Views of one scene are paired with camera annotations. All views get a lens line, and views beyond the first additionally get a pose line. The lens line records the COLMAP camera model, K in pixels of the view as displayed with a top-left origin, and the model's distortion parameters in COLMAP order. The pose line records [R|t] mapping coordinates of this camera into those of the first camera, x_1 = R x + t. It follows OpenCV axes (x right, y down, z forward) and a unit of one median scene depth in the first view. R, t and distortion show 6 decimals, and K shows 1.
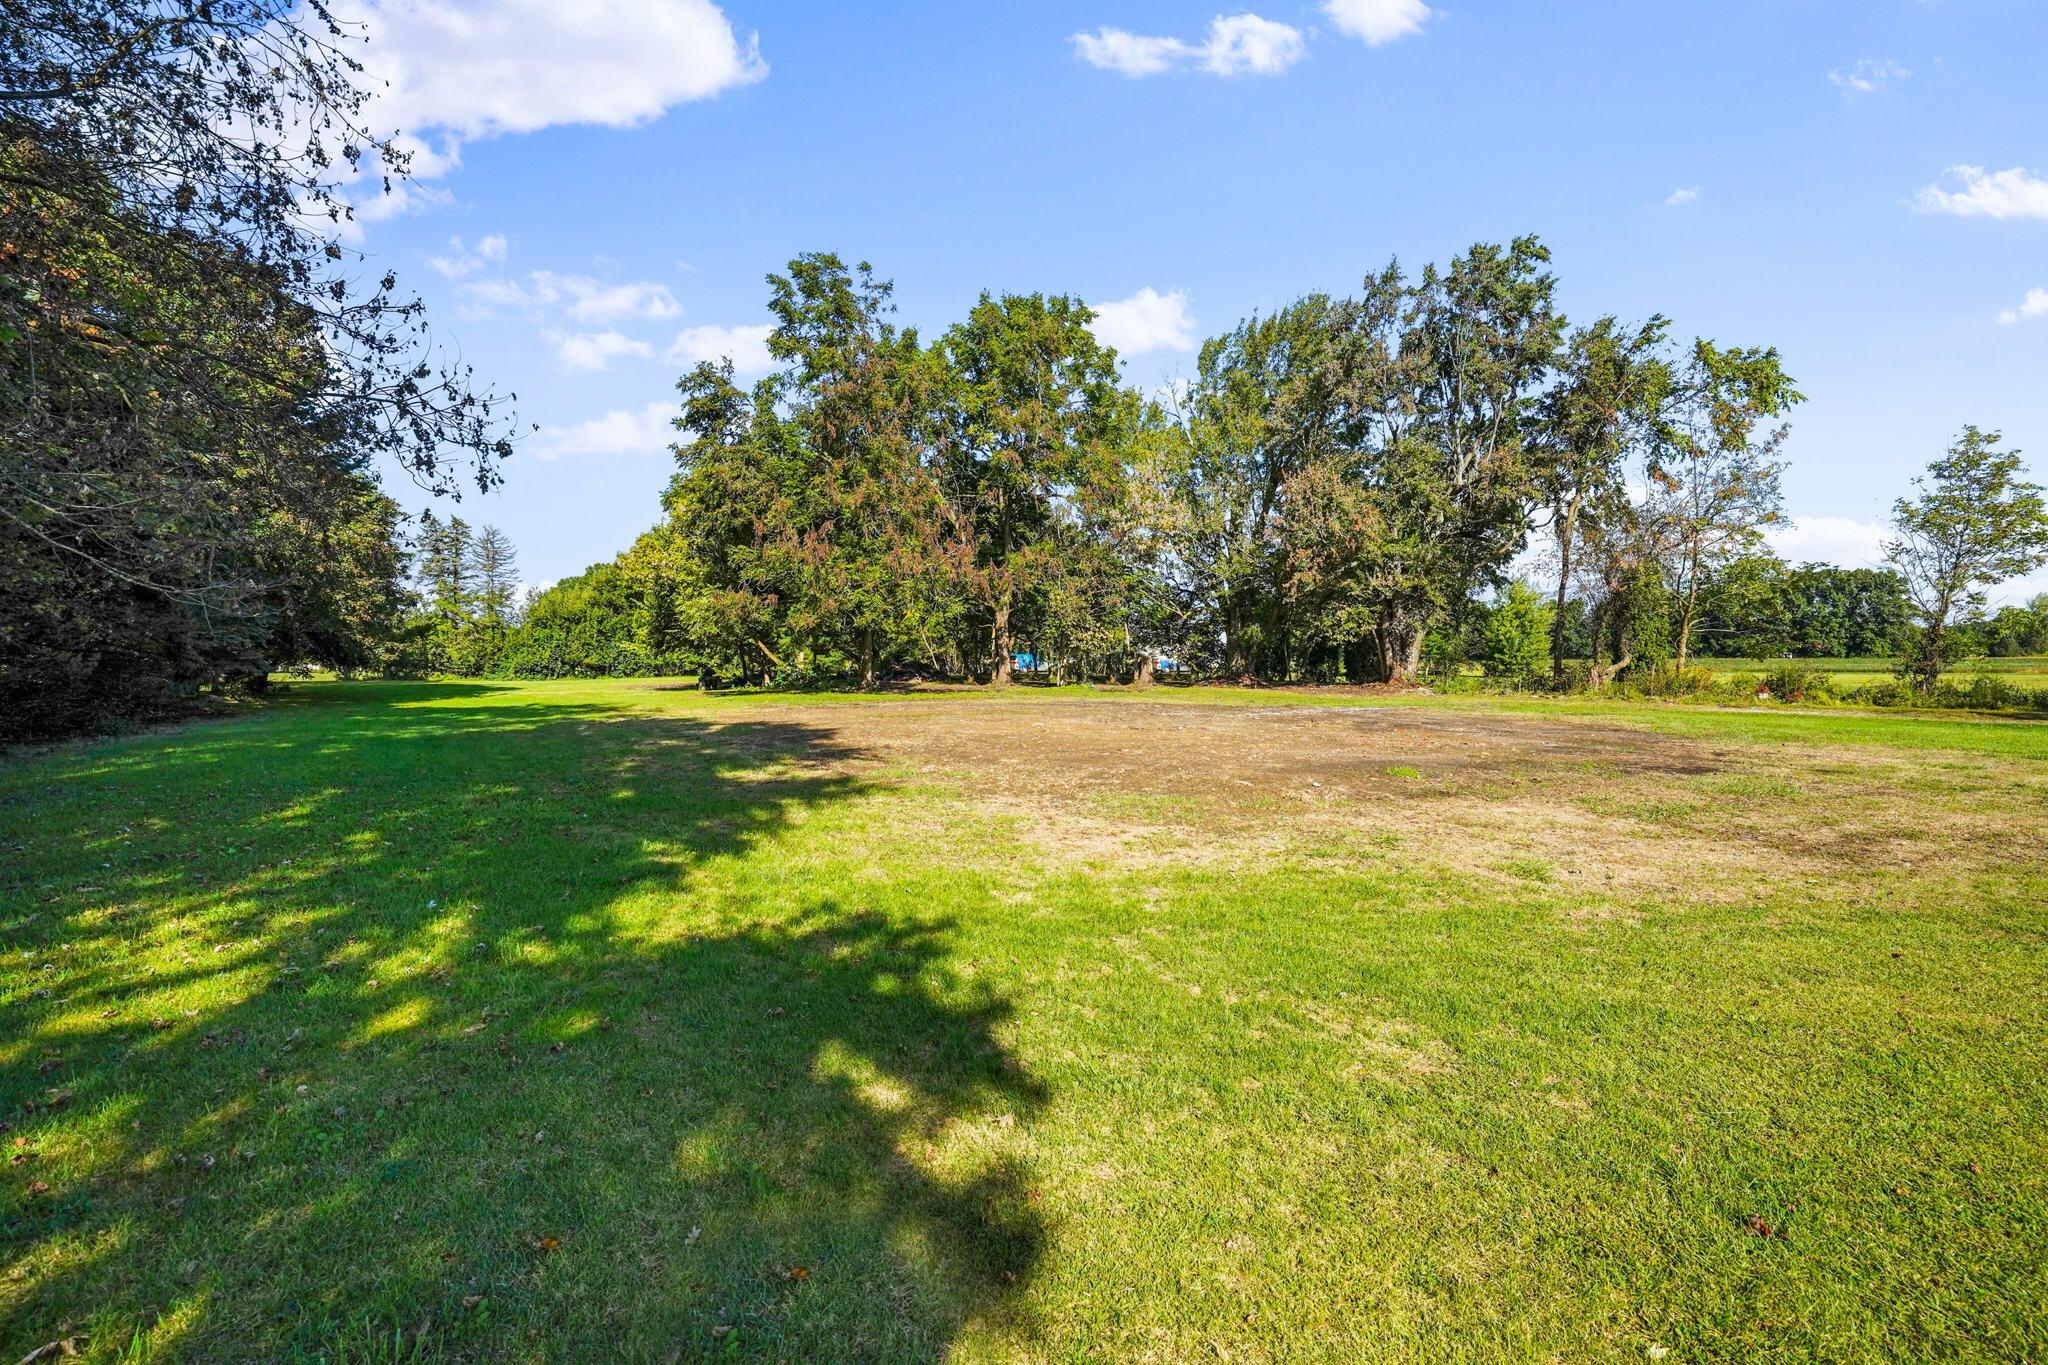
lens RADIAL K [[952.8, 0, 1025.8], [0, 952.8, 674.1], [0, 0, 1]] dist [-0.015219, -0.000046]
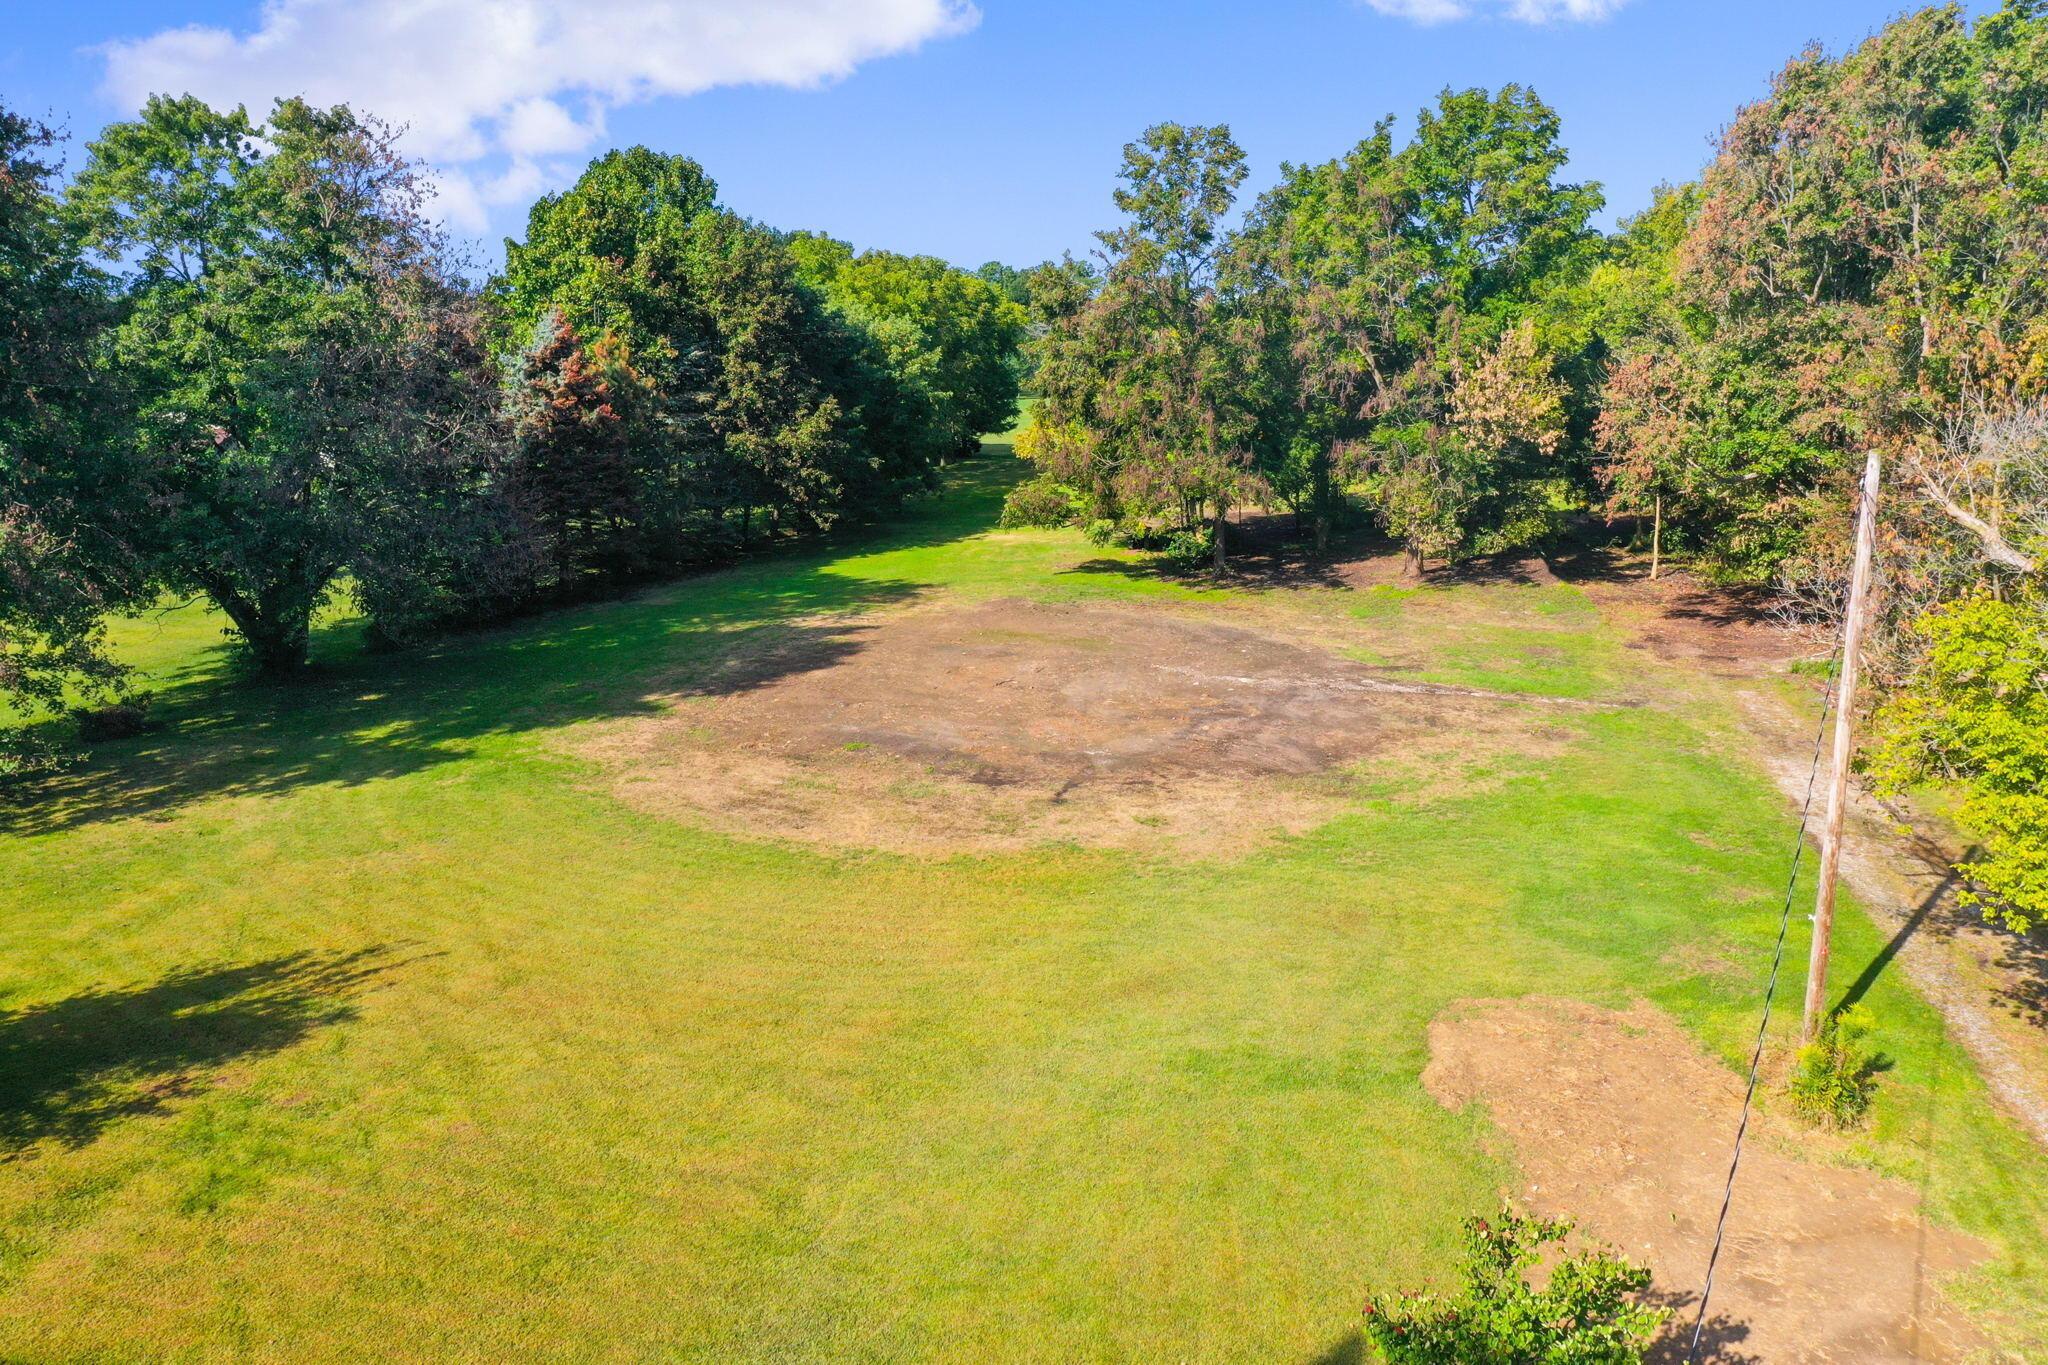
lens RADIAL K [[1611.2, 0, 1022.5], [0, 1611.2, 683.0], [0, 0, 1]] dist [0.008708, 0.000043]
pose [[0.682935, 0.160838, -0.712552, 0.898186], [-0.018034, 0.978874, 0.203668, -0.210296], [0.730257, -0.126242, 0.671408, -0.258006]]
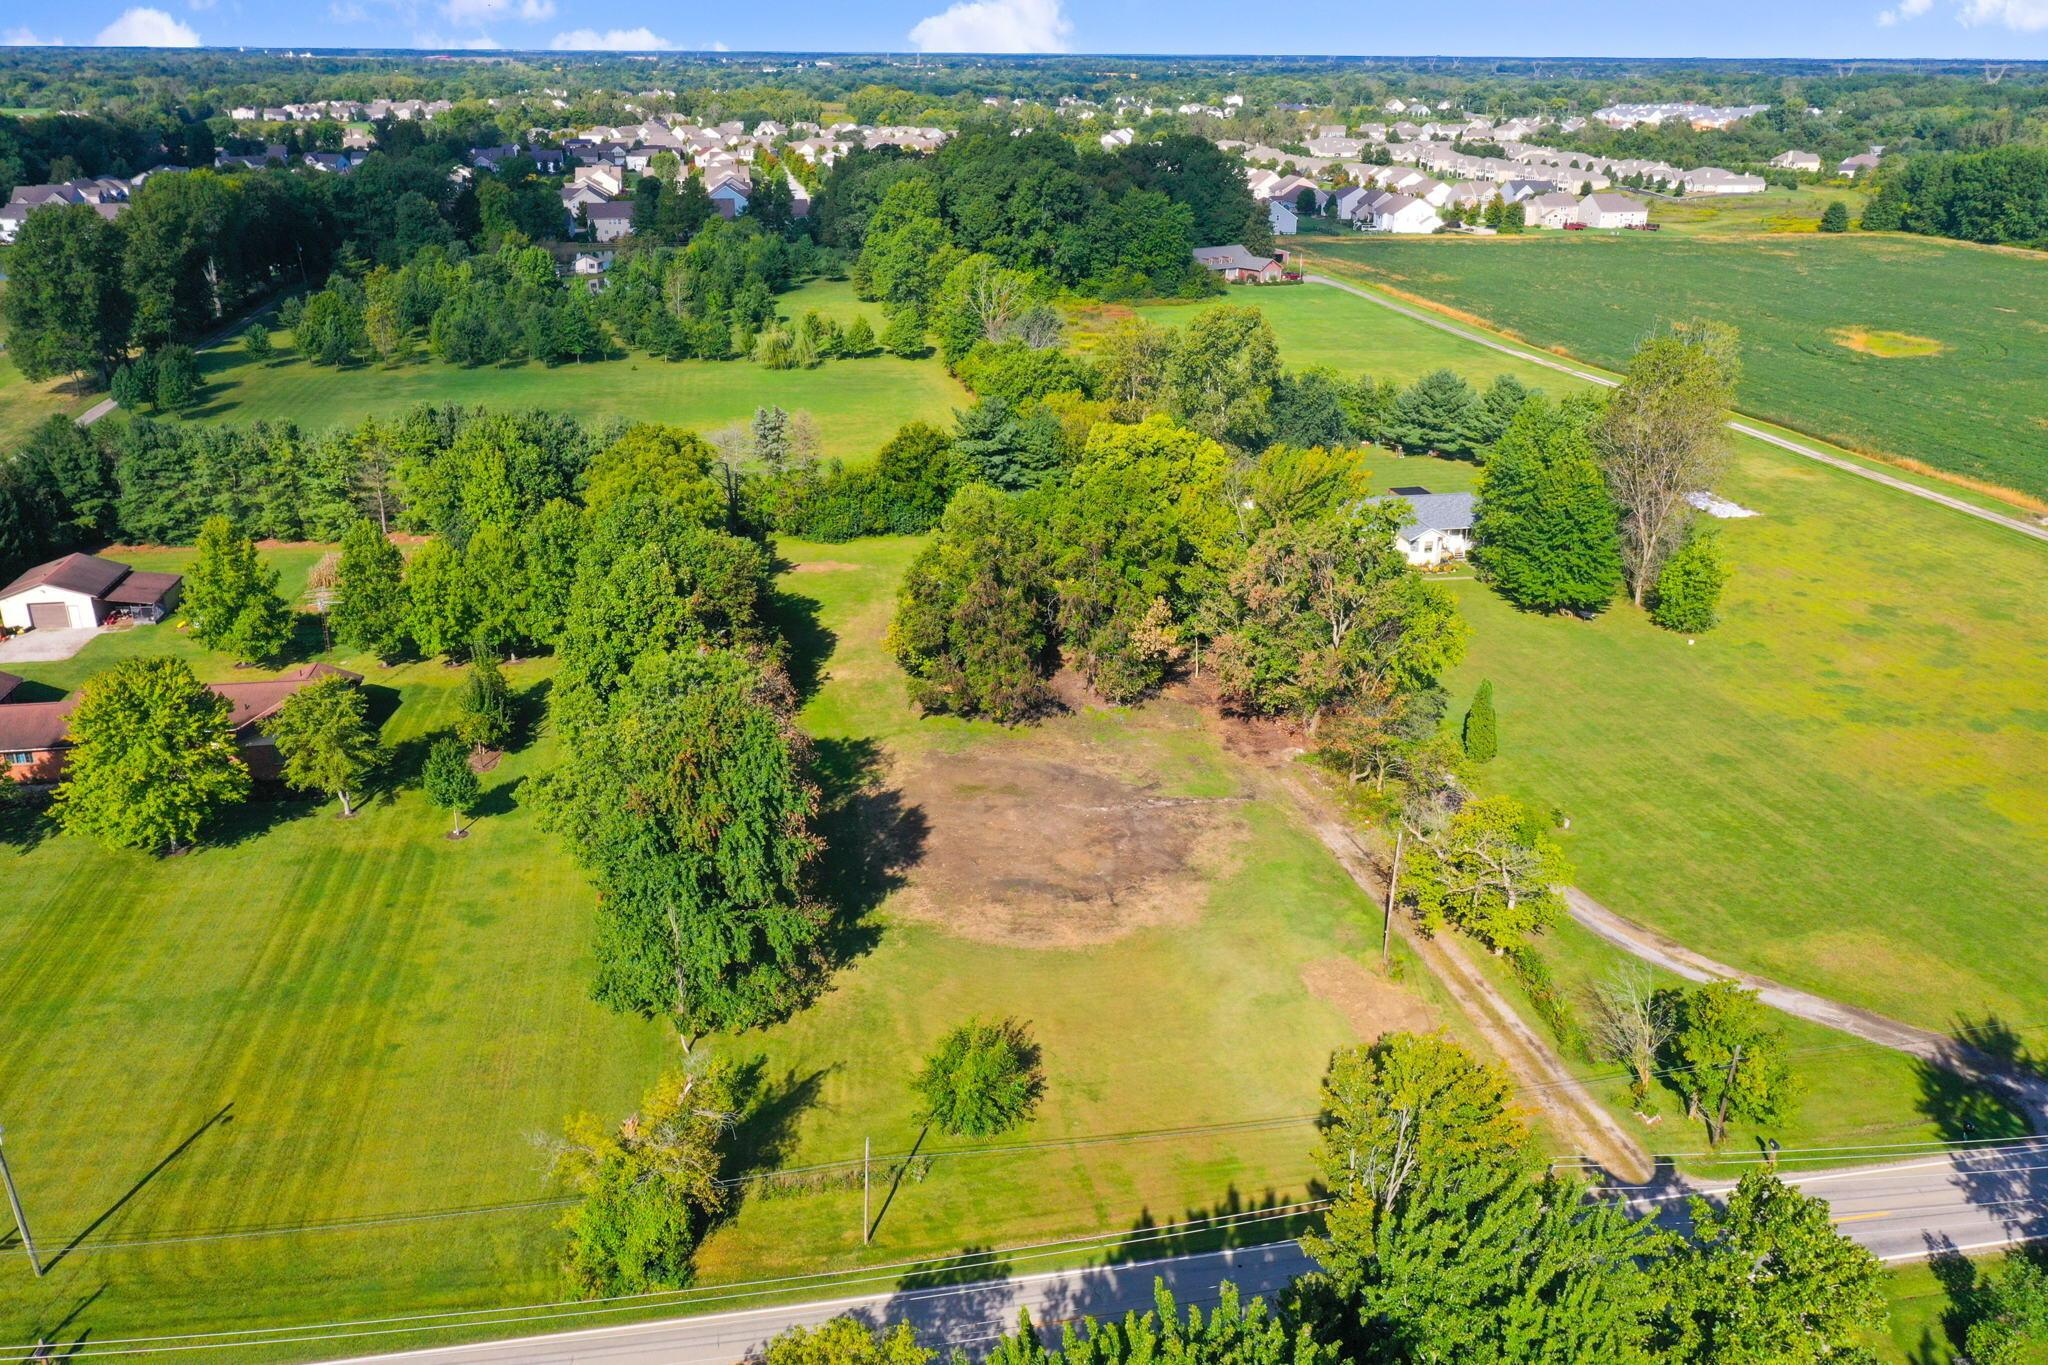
lens RADIAL K [[1611.2, 0, 1033.6], [0, 1611.2, 686.0], [0, 0, 1]] dist [0.008708, 0.000043]
pose [[0.938238, 0.139288, -0.316714, 0.900650], [-0.022138, 0.937678, 0.346800, -1.142936], [0.345281, -0.318369, 0.882849, -1.785180]]
